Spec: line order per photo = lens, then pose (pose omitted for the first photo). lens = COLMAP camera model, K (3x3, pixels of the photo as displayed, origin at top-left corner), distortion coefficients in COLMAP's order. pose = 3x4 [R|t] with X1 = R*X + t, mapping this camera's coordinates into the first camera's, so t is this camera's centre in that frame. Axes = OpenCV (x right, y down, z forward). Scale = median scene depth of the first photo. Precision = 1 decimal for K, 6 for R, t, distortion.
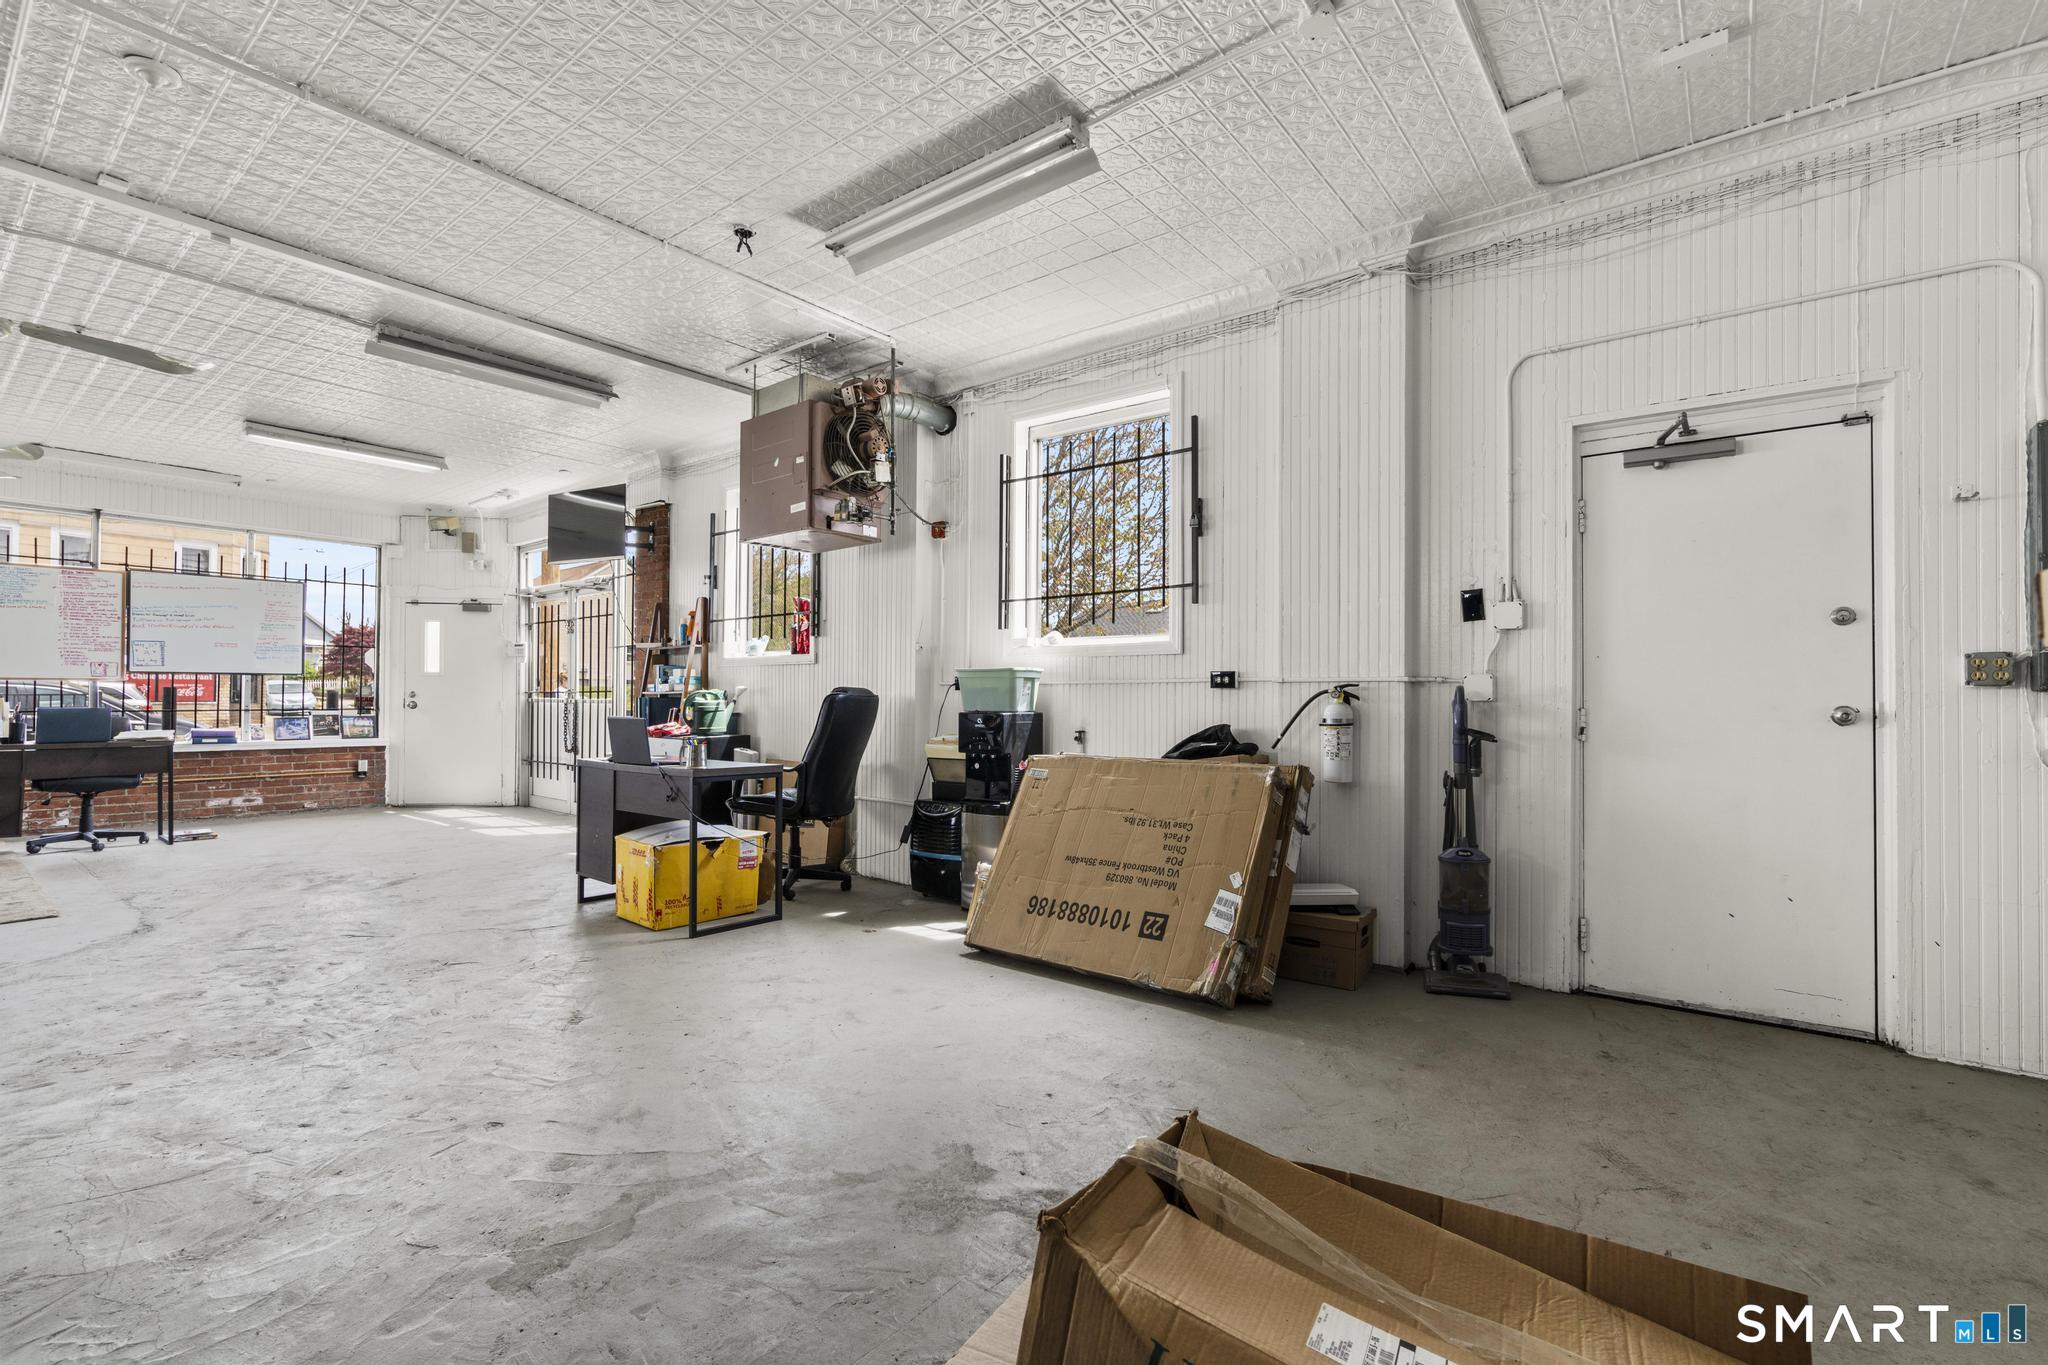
lens RADIAL K [[921.4, 0, 1026.5], [0, 921.4, 685.1], [0, 0, 1]] dist [-0.004800, 0.001699]
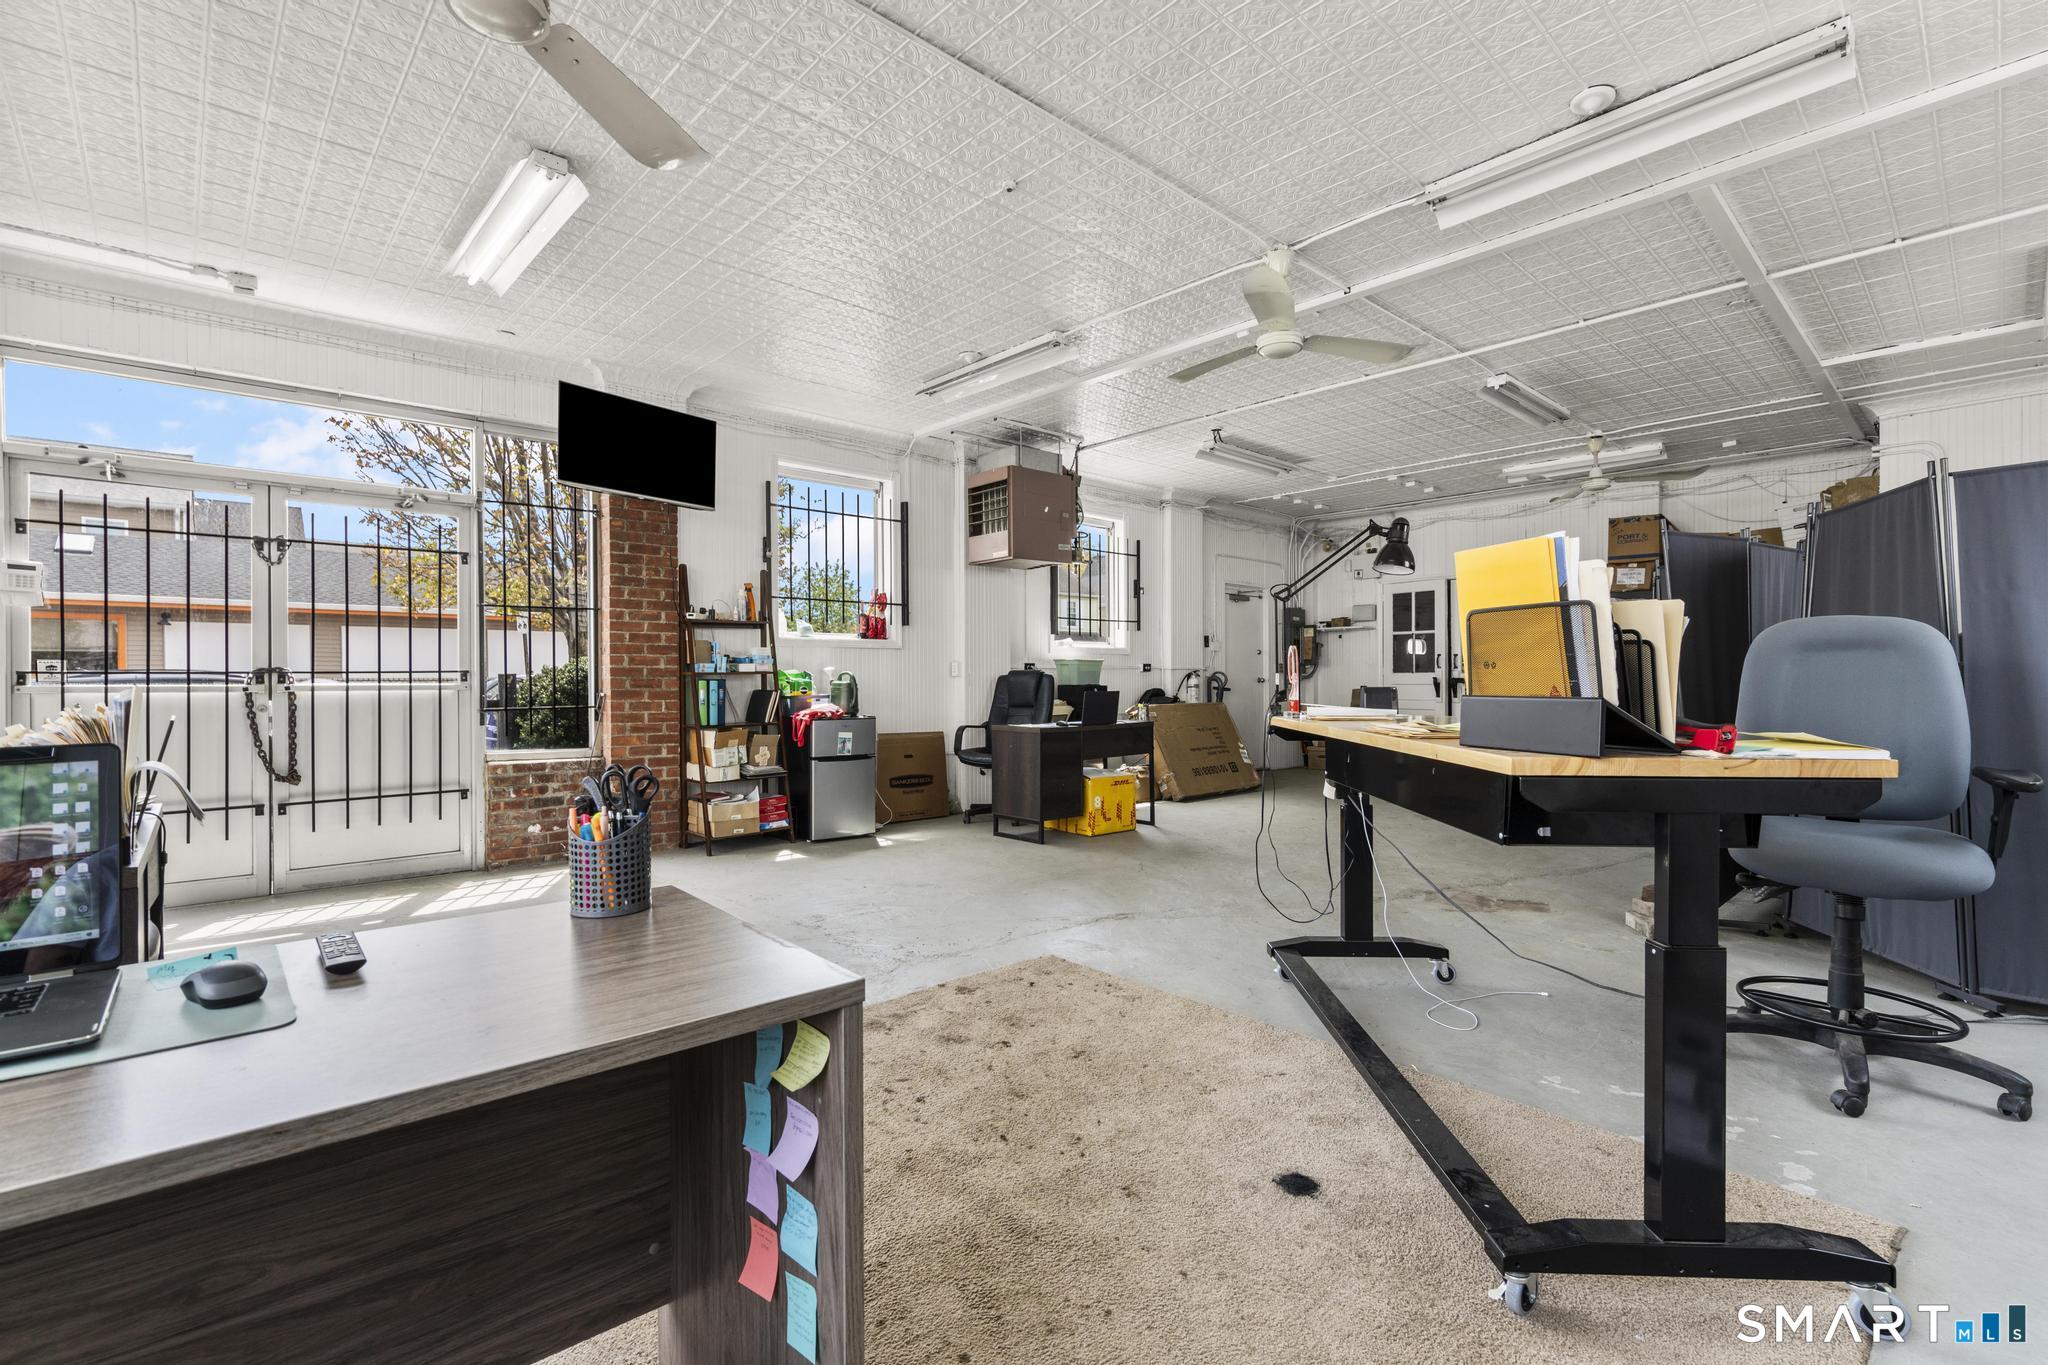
lens RADIAL K [[921.4, 0, 1025.6], [0, 921.4, 677.2], [0, 0, 1]] dist [-0.004800, 0.001699]
pose [[0.160728, 0.001920, 0.986997, -1.909171], [-0.004077, 0.999991, -0.001281, 0.020550], [-0.986990, -0.003818, 0.160735, 0.915498]]
